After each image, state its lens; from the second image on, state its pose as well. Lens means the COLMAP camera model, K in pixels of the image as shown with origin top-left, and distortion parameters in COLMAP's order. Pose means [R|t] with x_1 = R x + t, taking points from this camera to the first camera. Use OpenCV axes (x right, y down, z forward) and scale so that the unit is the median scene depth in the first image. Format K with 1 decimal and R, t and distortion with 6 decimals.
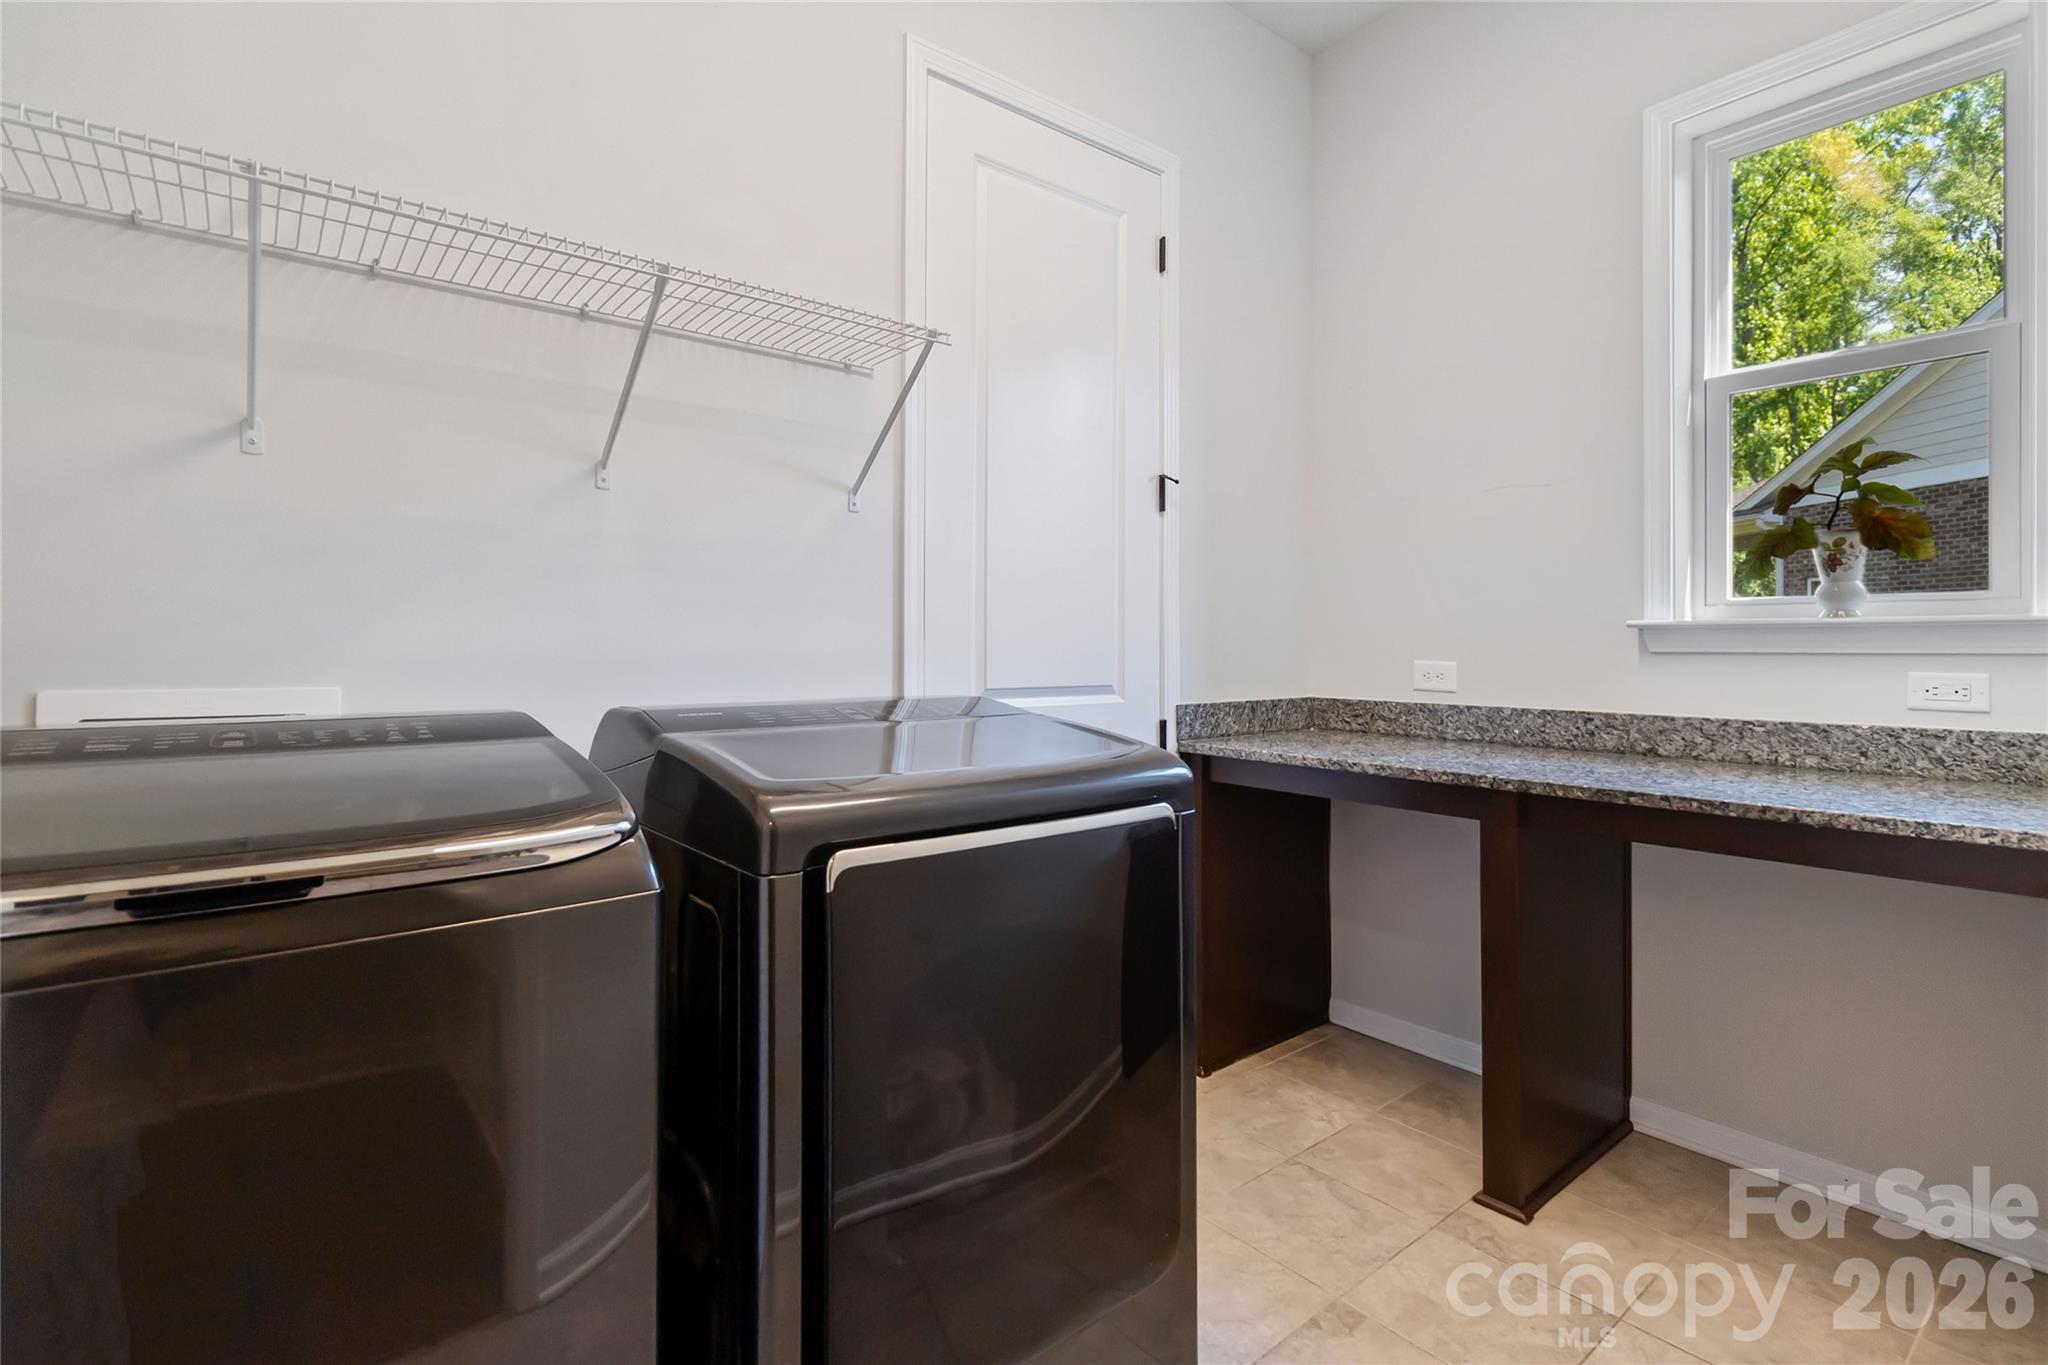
lens RADIAL K [[945.4, 0, 1033.3], [0, 945.4, 665.2], [0, 0, 1]] dist [-0.002409, -0.000170]
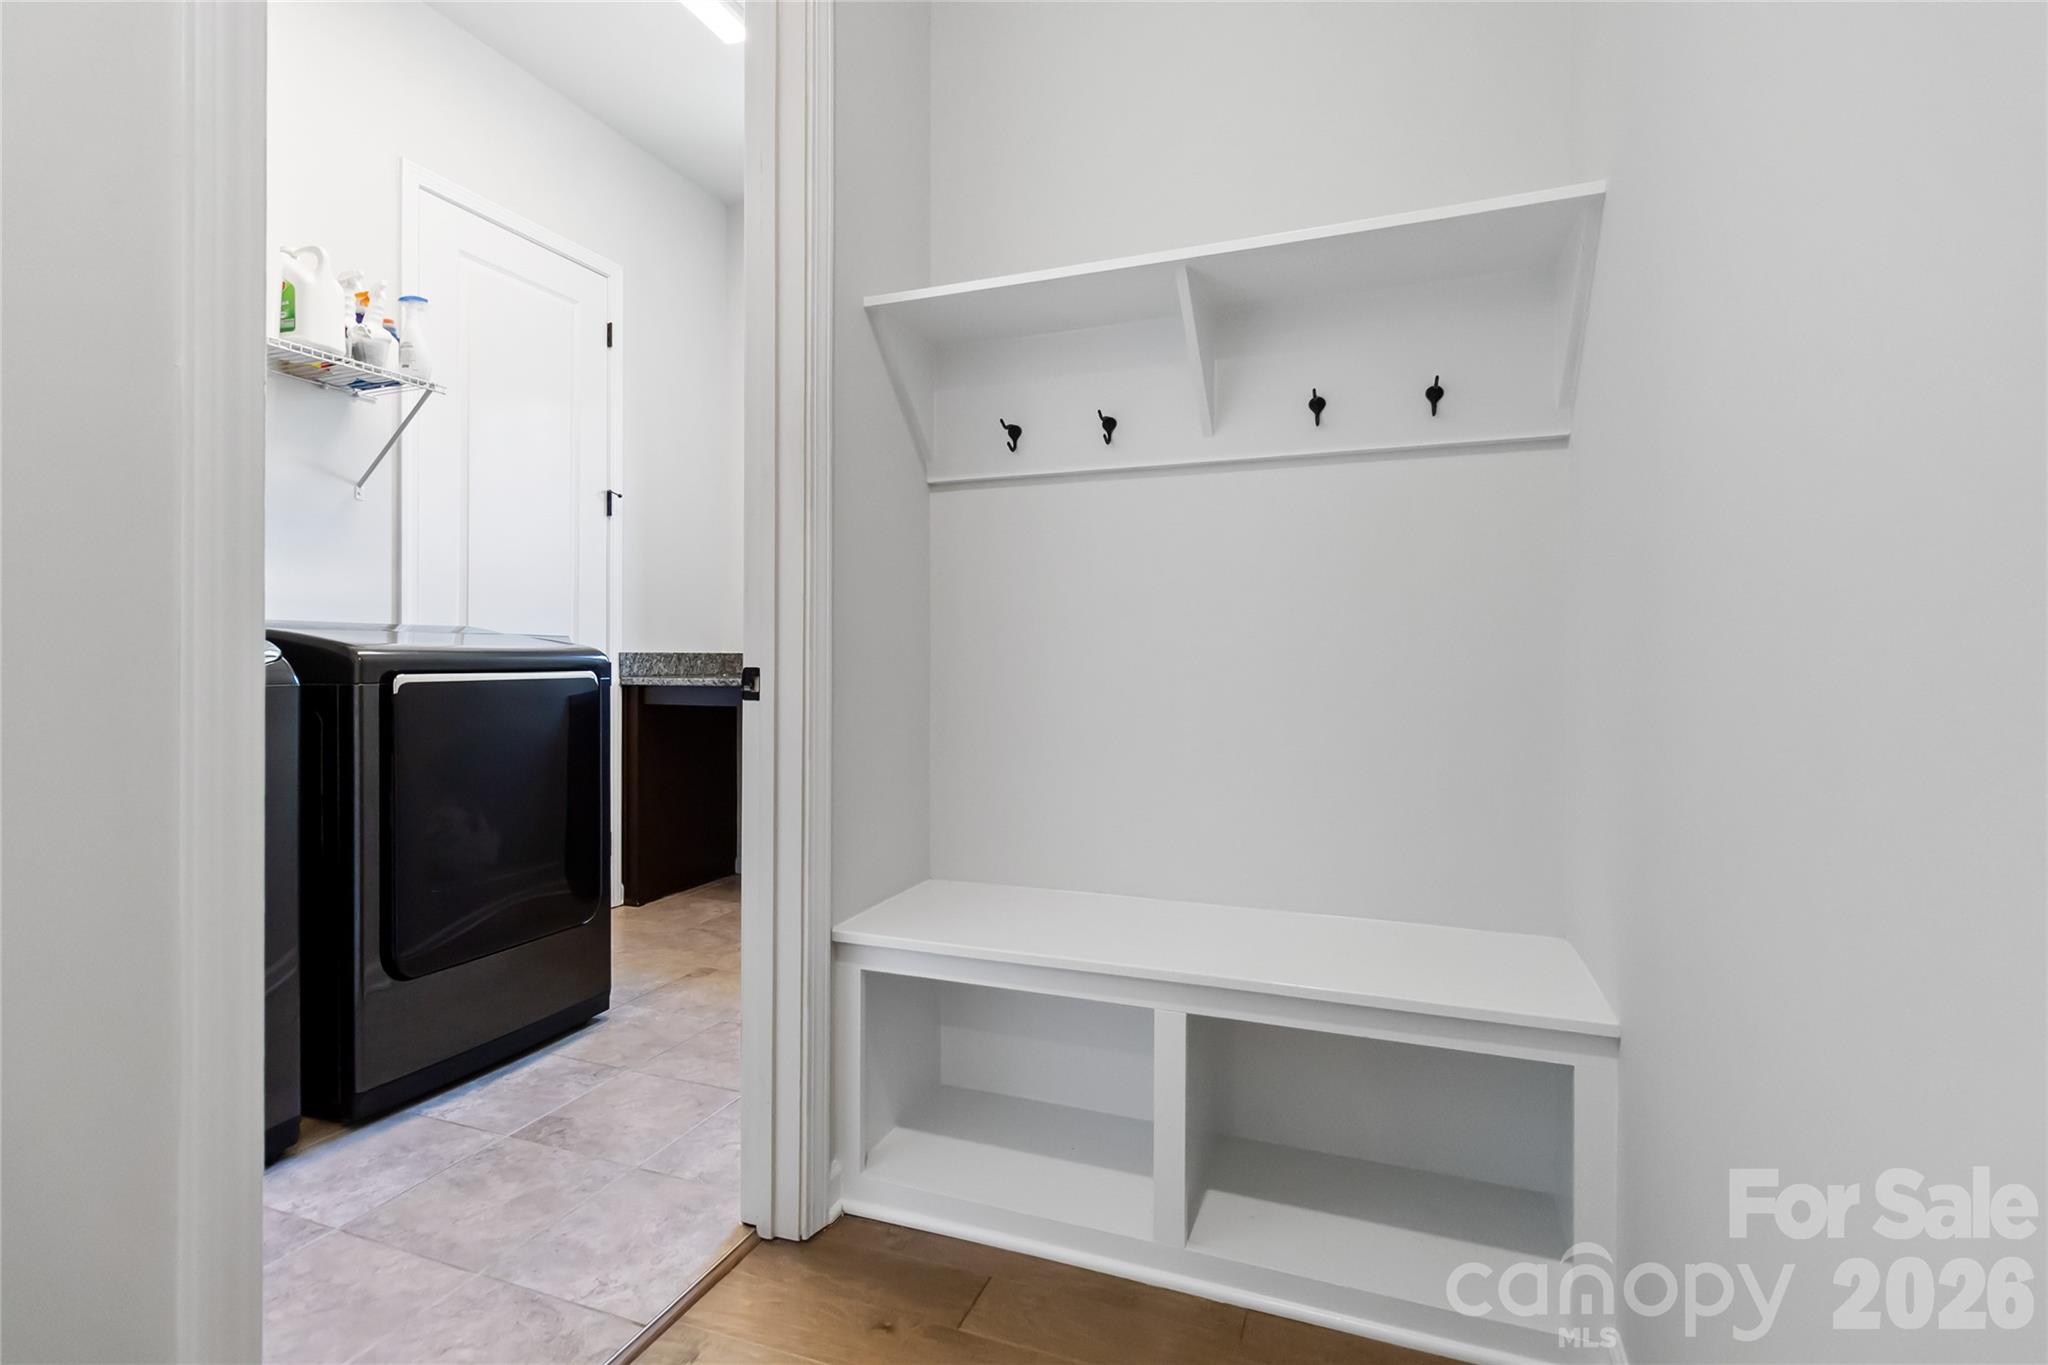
lens RADIAL K [[945.4, 0, 1024.1], [0, 945.4, 661.5], [0, 0, 1]] dist [-0.002409, -0.000170]
pose [[0.871920, 0.000948, 0.489647, -0.015205], [0.009176, 0.999791, -0.018276, 0.094331], [-0.489562, 0.020428, 0.871729, -0.584224]]
